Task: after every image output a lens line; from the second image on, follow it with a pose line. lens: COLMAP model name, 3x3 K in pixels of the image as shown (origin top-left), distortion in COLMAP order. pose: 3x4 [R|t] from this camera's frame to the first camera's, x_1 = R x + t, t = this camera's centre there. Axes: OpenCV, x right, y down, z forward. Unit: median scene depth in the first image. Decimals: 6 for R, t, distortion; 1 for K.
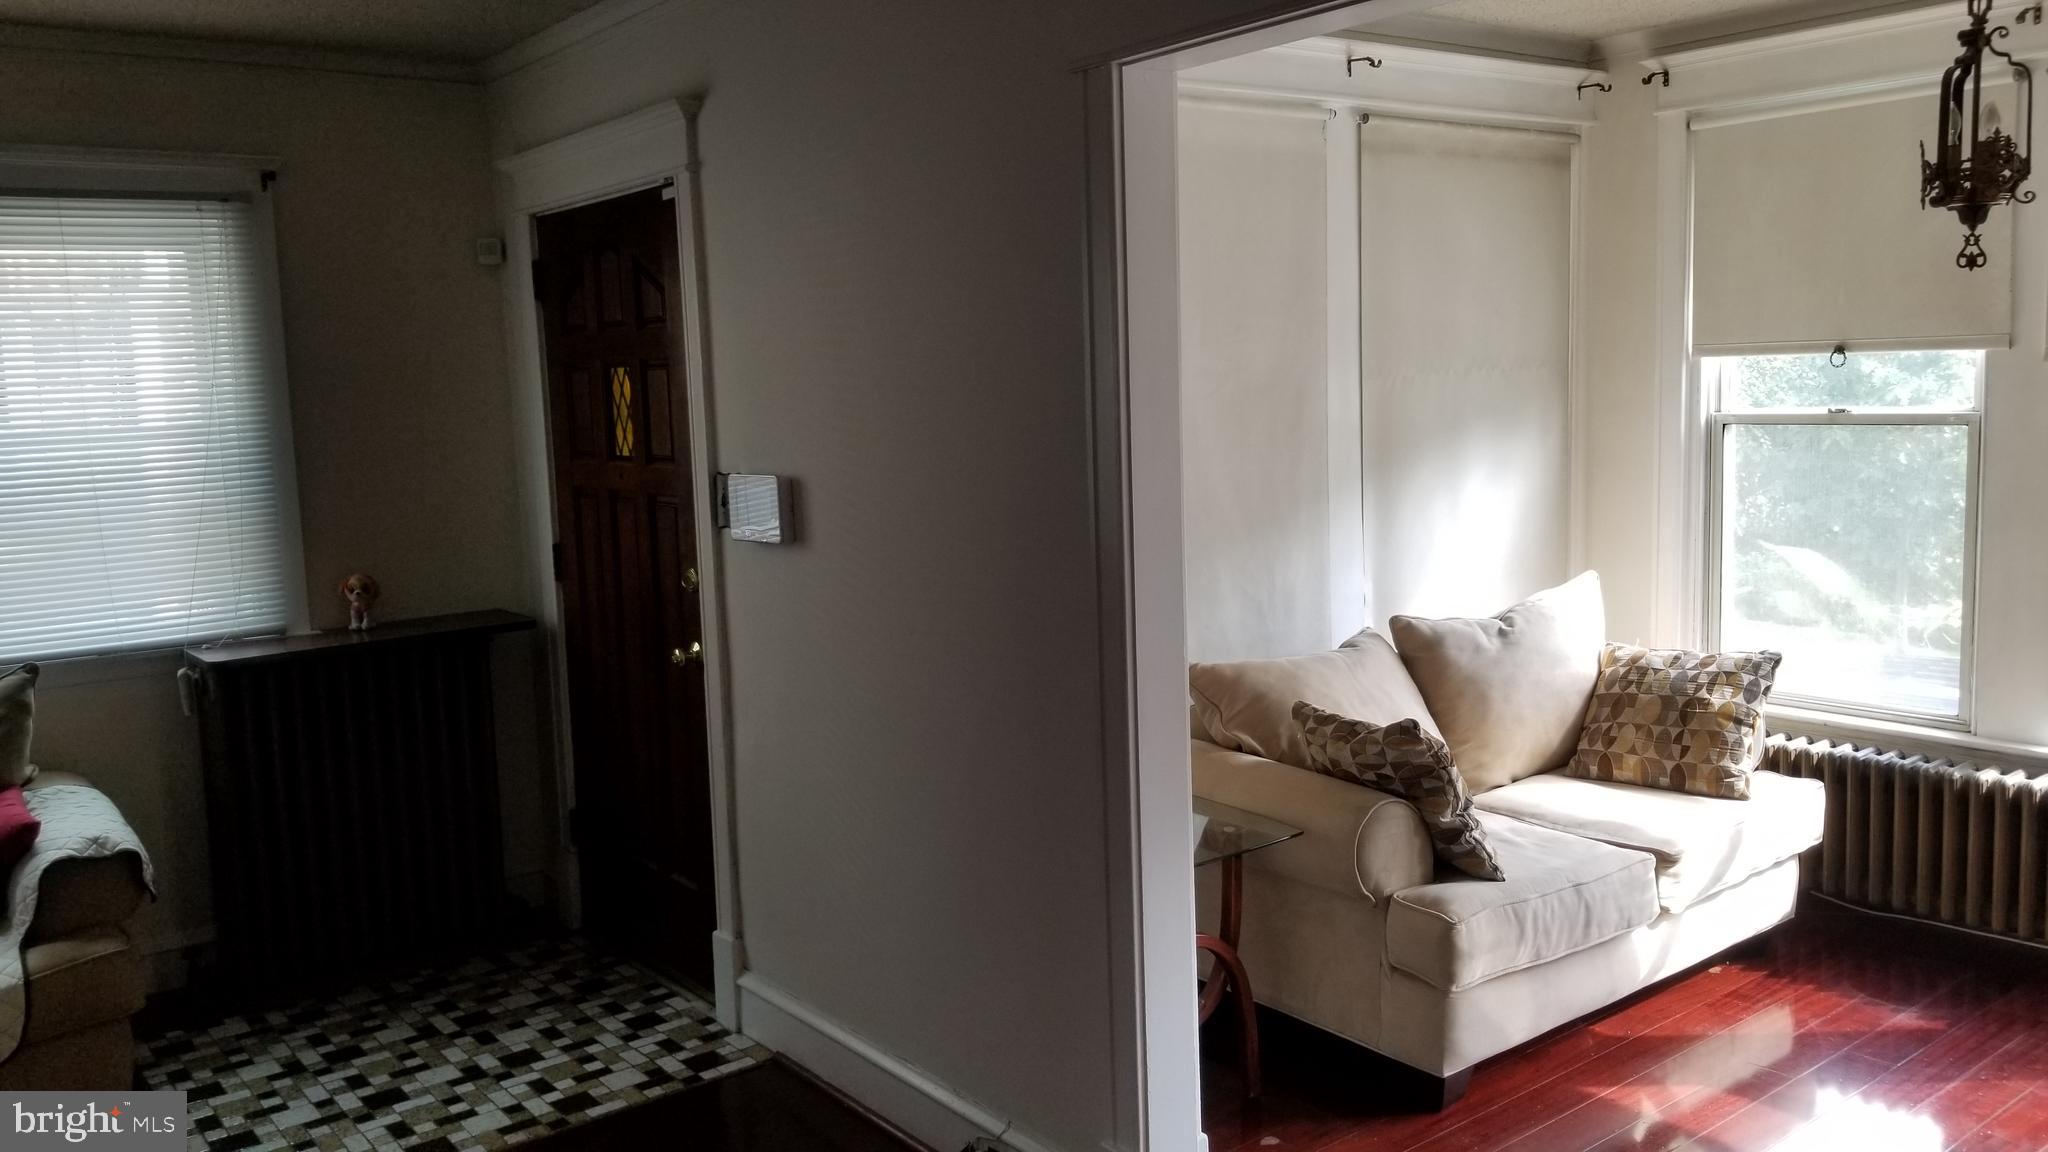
lens RADIAL K [[1592.1, 0, 1033.5], [0, 1592.1, 558.8], [0, 0, 1]] dist [0.052729, -0.049934]
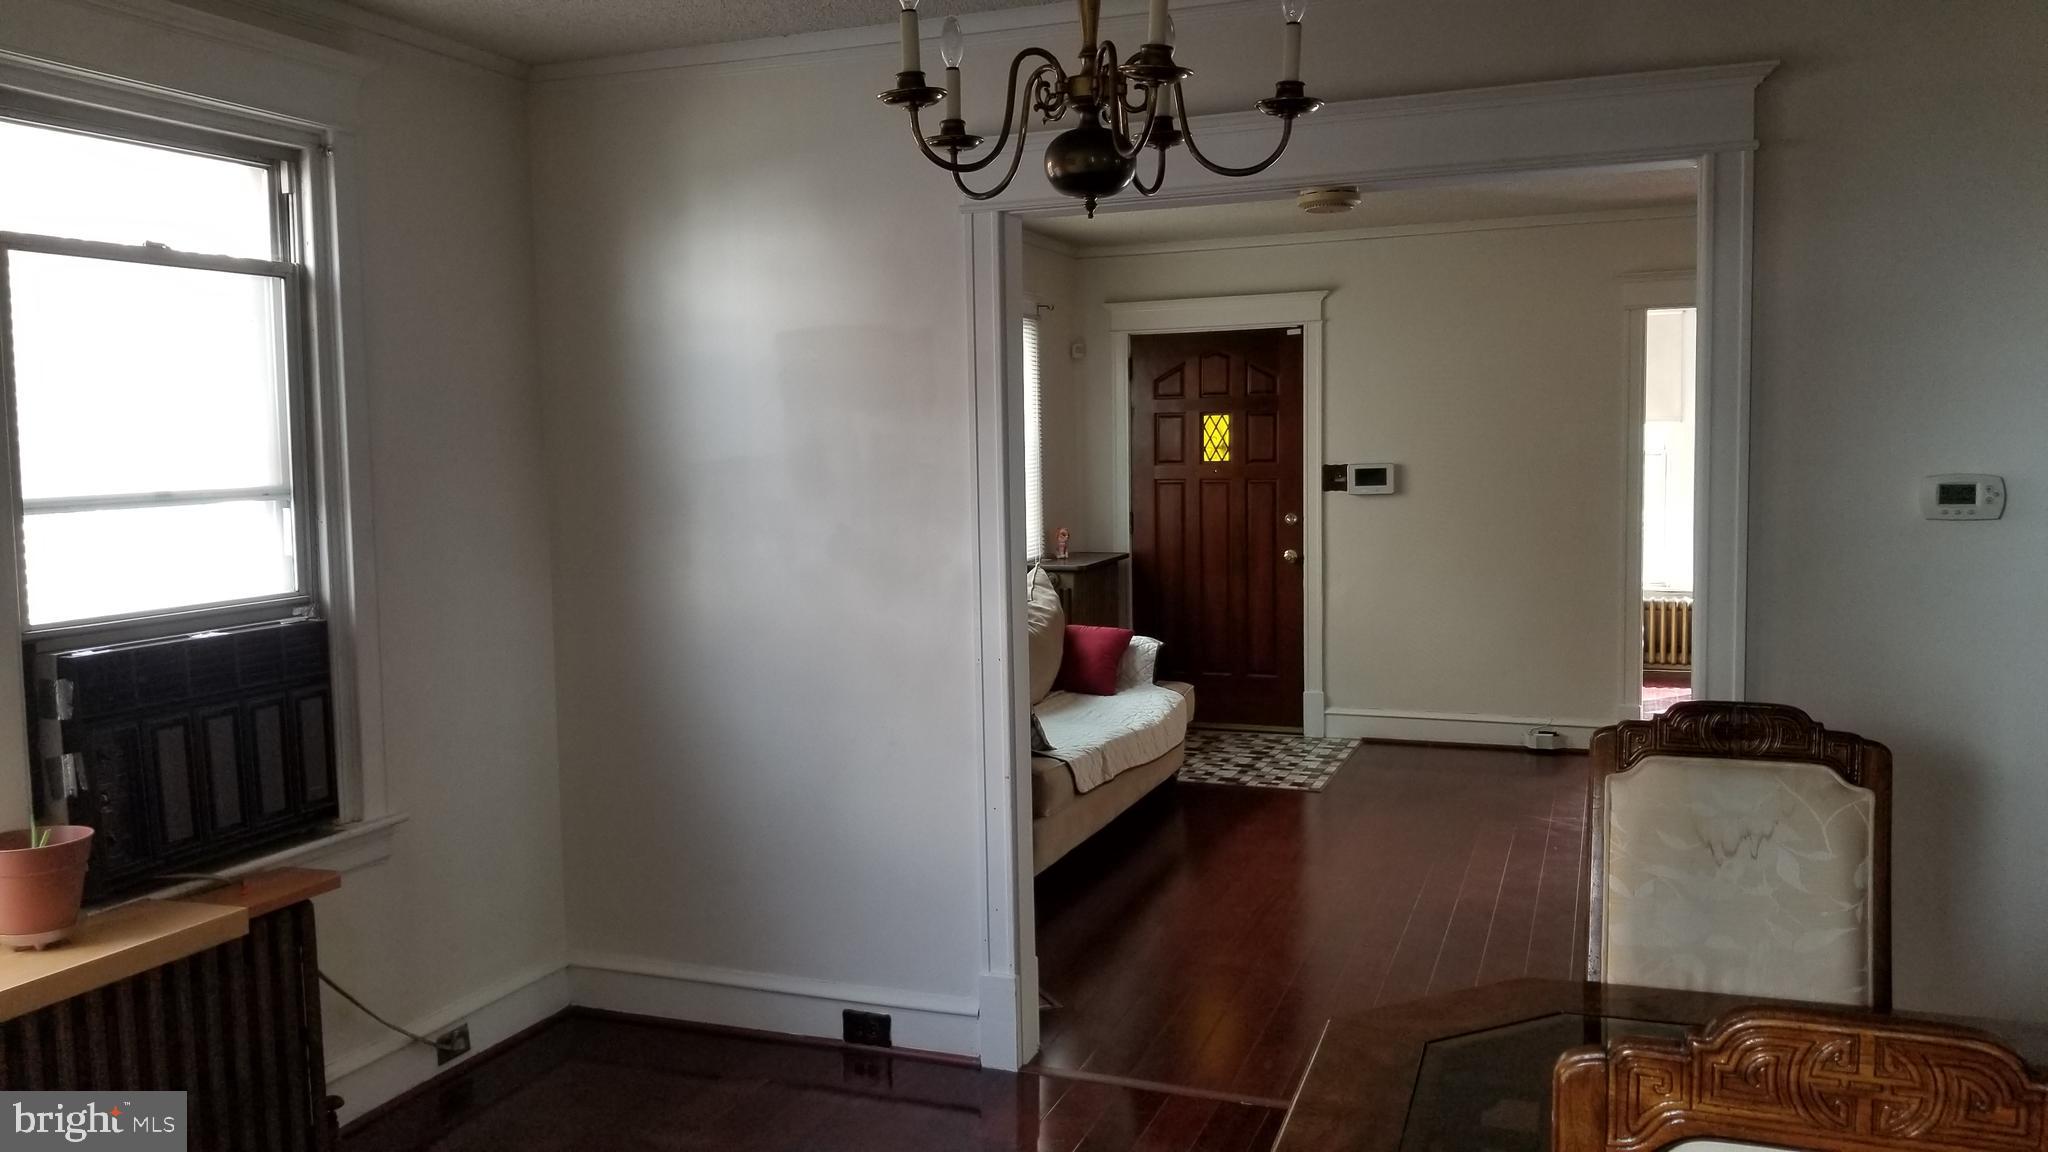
lens RADIAL K [[1592.1, 0, 1011.5], [0, 1592.1, 583.7], [0, 0, 1]] dist [0.052729, -0.049934]
pose [[0.850462, -0.025914, 0.525398, -1.652789], [0.048191, 0.998424, -0.028762, 0.142459], [-0.523825, 0.049781, 0.850370, -0.563098]]
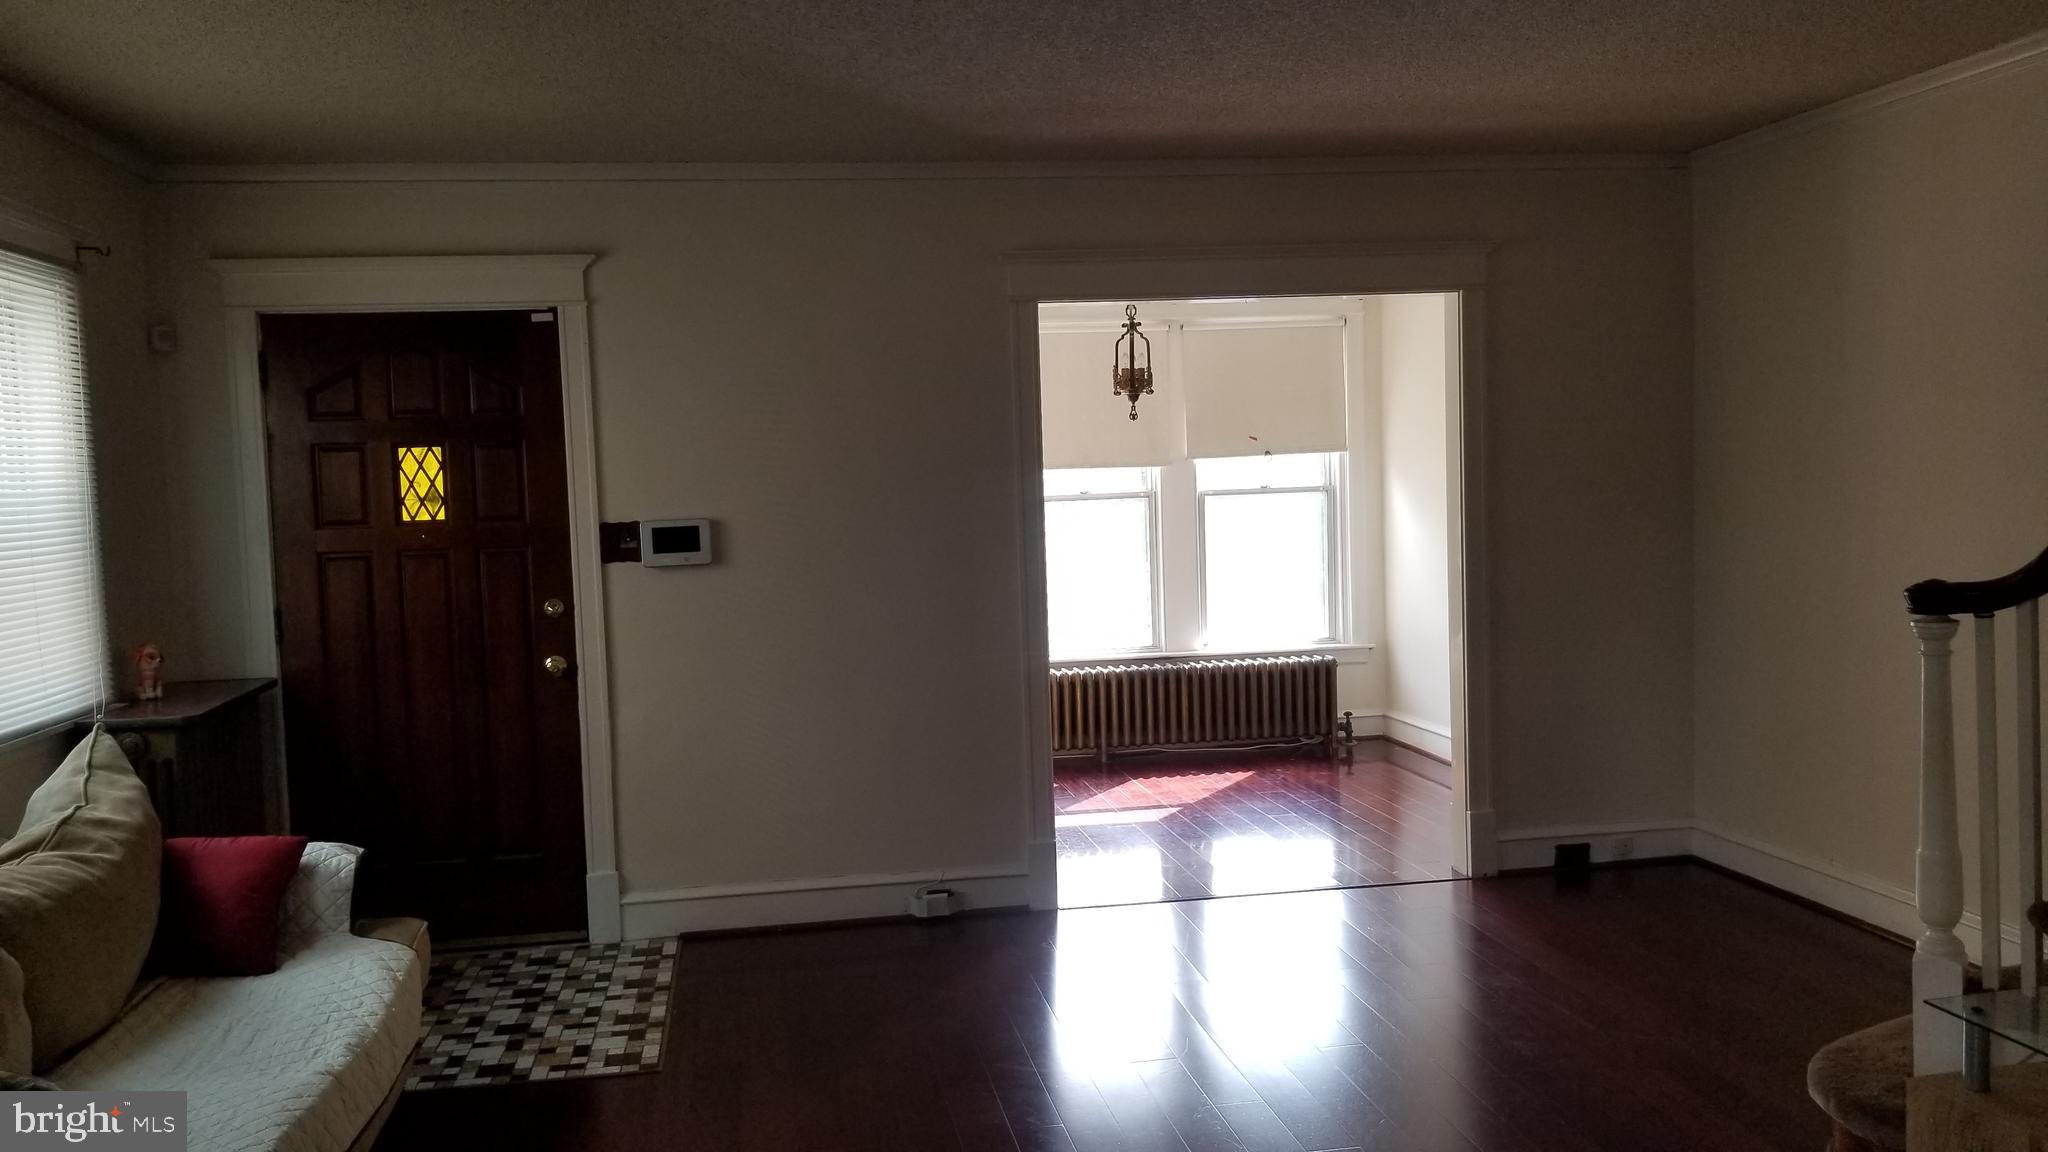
lens RADIAL K [[1592.1, 0, 983.6], [0, 1592.1, 574.9], [0, 0, 1]] dist [0.052729, -0.049934]
pose [[0.482162, -0.035463, 0.875364, -1.236847], [0.116939, 0.992844, -0.024189, 0.061624], [-0.868243, 0.114028, 0.482859, 0.058763]]
